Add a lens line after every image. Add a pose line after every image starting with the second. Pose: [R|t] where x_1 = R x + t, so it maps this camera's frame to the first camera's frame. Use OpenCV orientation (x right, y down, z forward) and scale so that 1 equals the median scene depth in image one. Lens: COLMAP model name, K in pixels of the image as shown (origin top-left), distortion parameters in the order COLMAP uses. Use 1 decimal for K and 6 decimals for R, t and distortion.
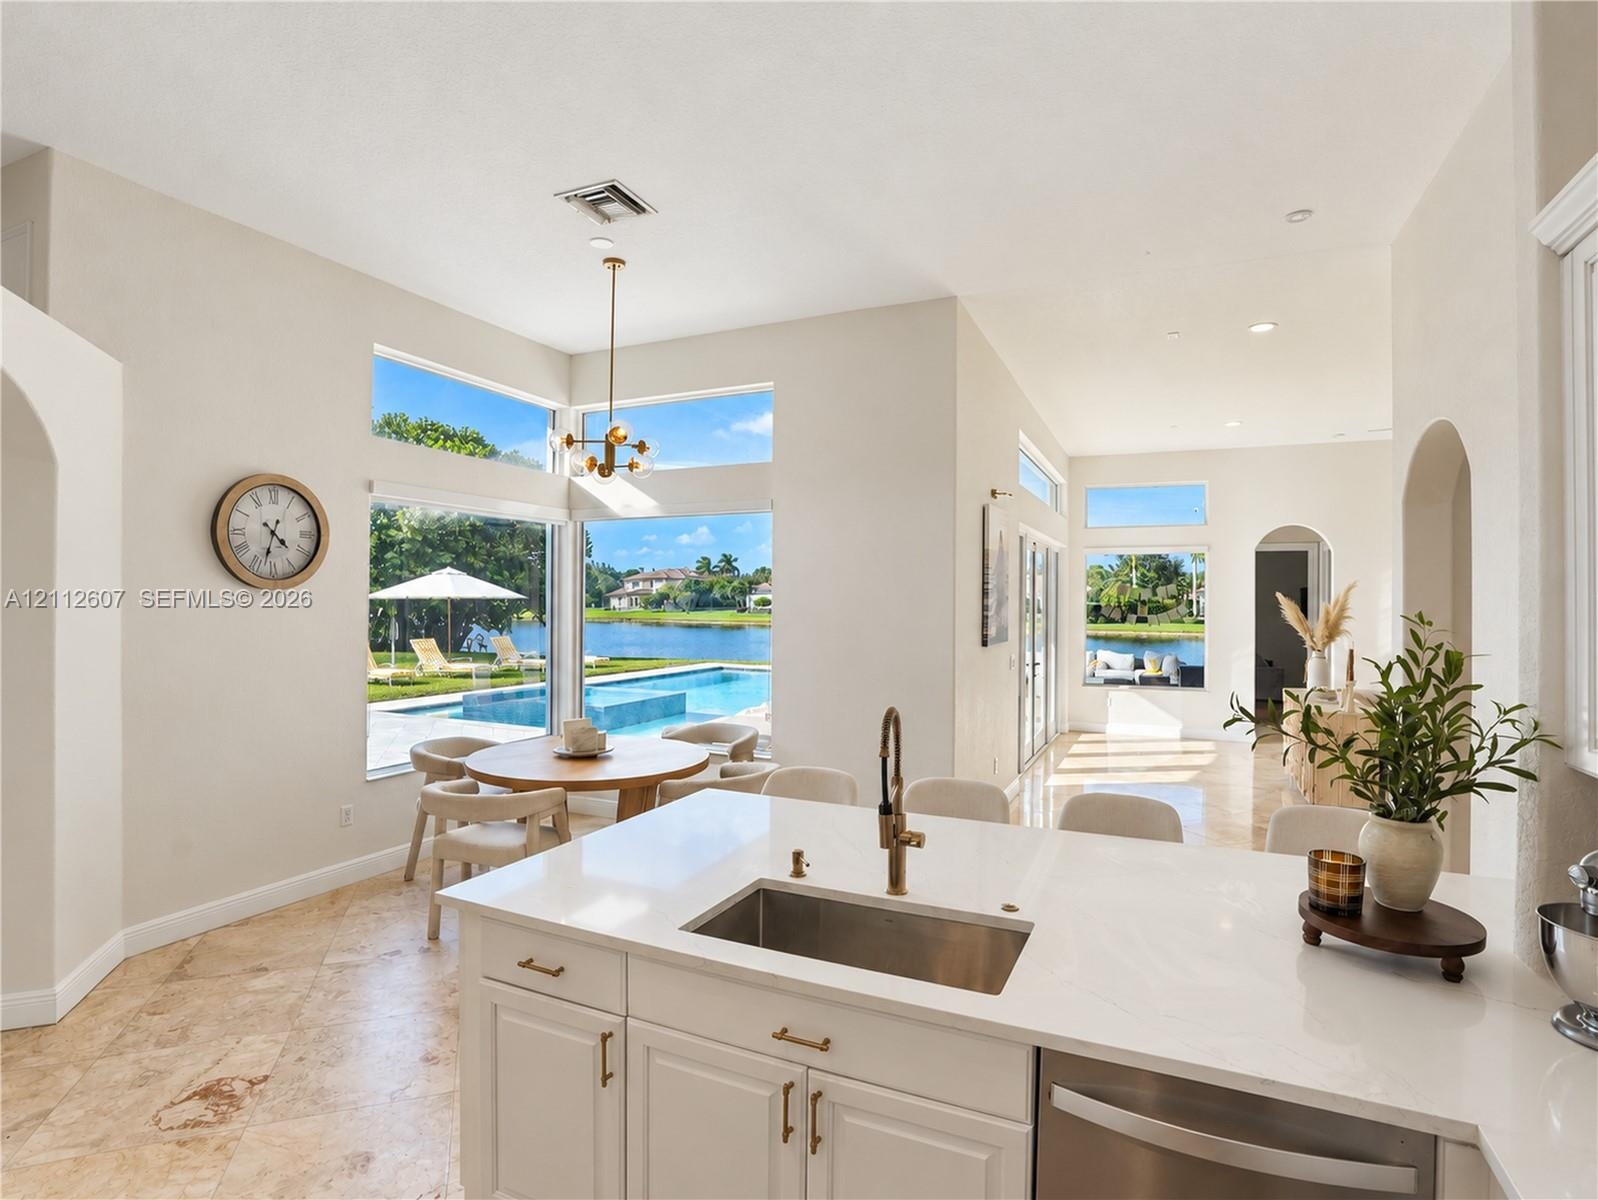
lens RADIAL K [[832.0, 0, 800.2], [0, 832.0, 597.0], [0, 0, 1]] dist [-0.049999, 0.001137]
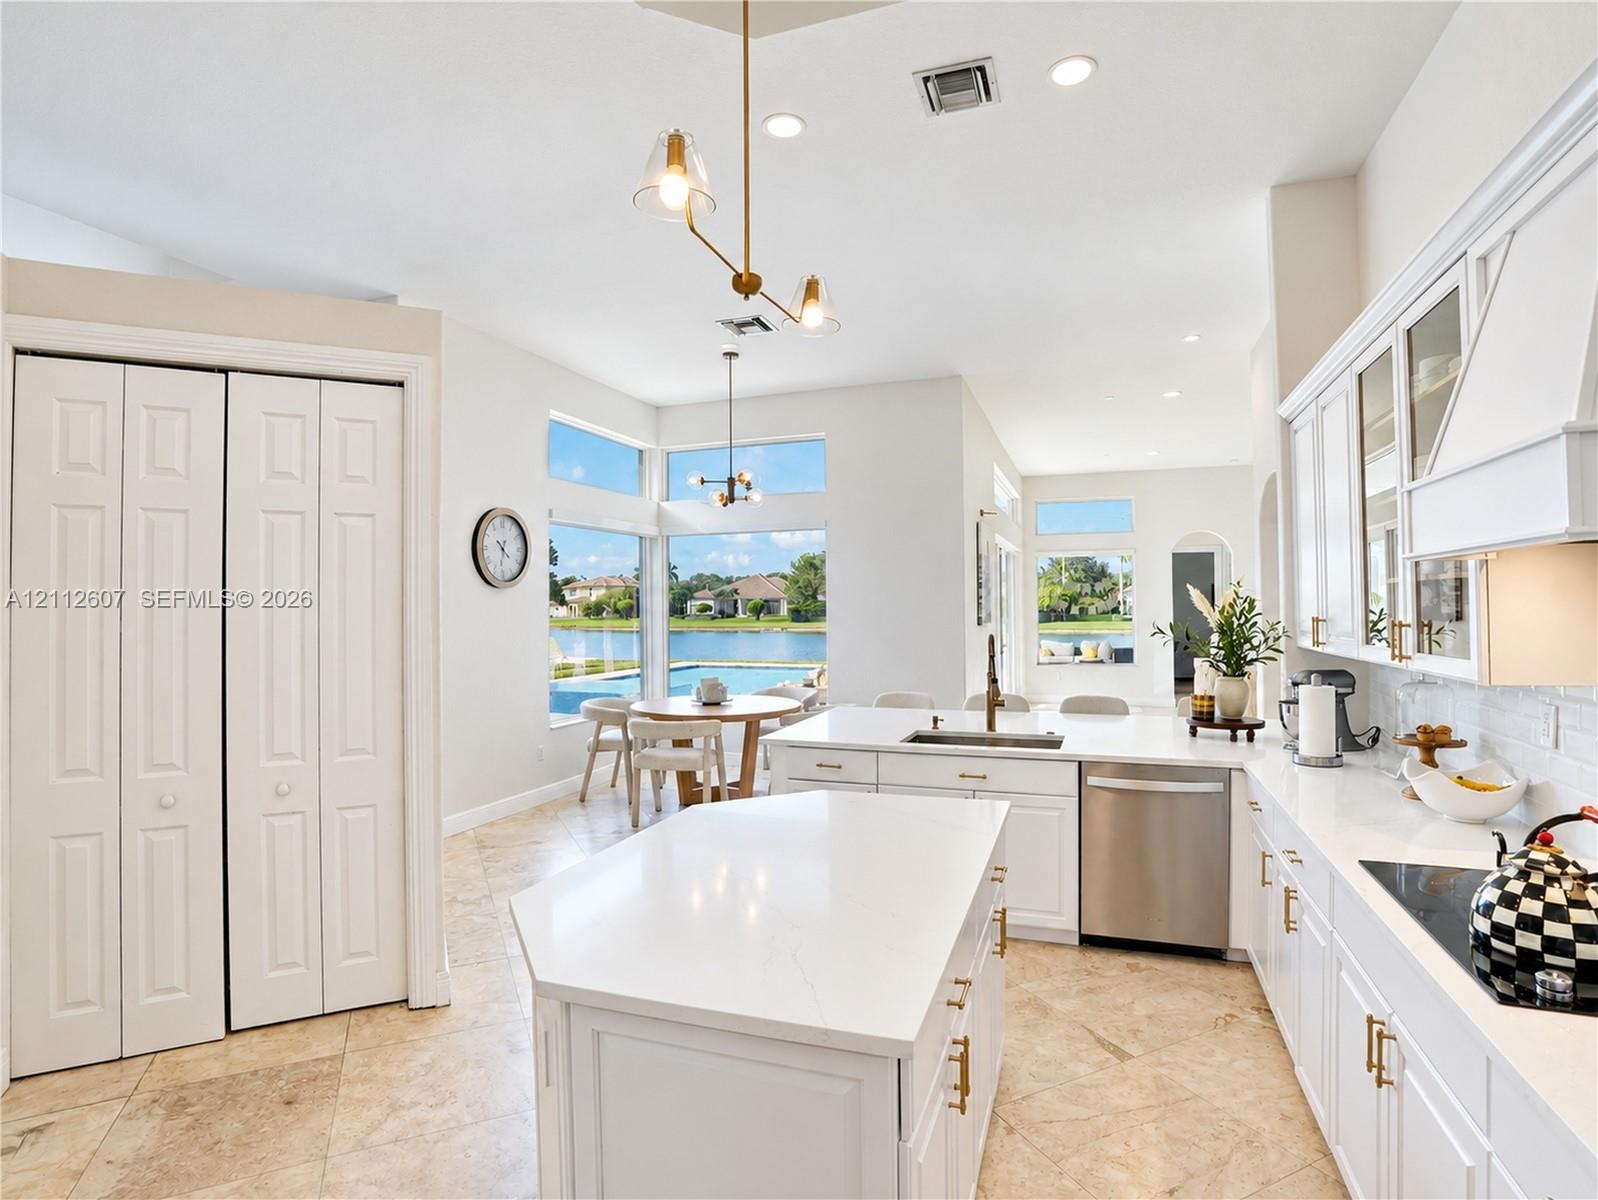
lens RADIAL K [[832.0, 0, 802.6], [0, 832.0, 599.2], [0, 0, 1]] dist [-0.049999, 0.001137]
pose [[0.996656, -0.016272, 0.080075, -0.171463], [0.016608, 0.999856, -0.003526, 0.016128], [-0.080006, 0.004844, 0.996783, -0.328842]]
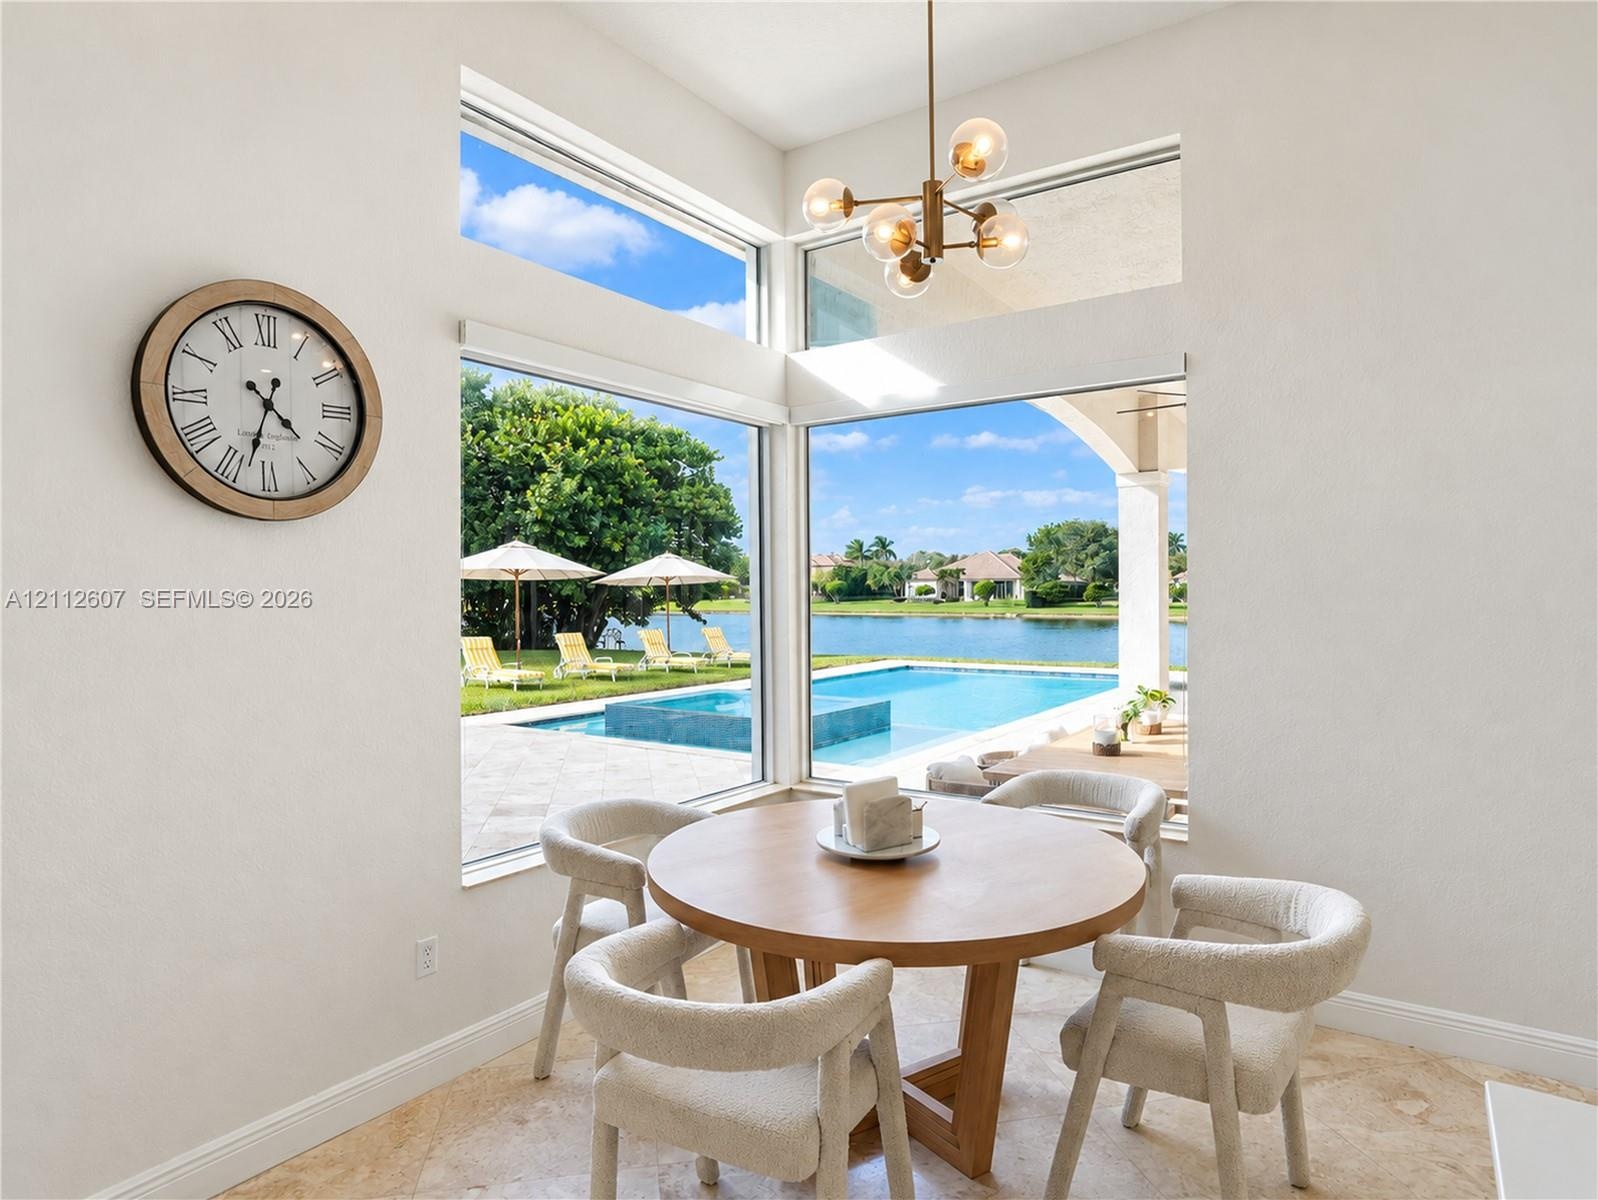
lens RADIAL K [[939.0, 0, 810.4], [0, 939.0, 600.7], [0, 0, 1]] dist [-0.026721, 0.001317]
pose [[0.987132, -0.012314, -0.159432, -0.164897], [0.014748, 0.999792, 0.014095, 0.026136], [0.159225, -0.016265, 0.987108, 0.348416]]
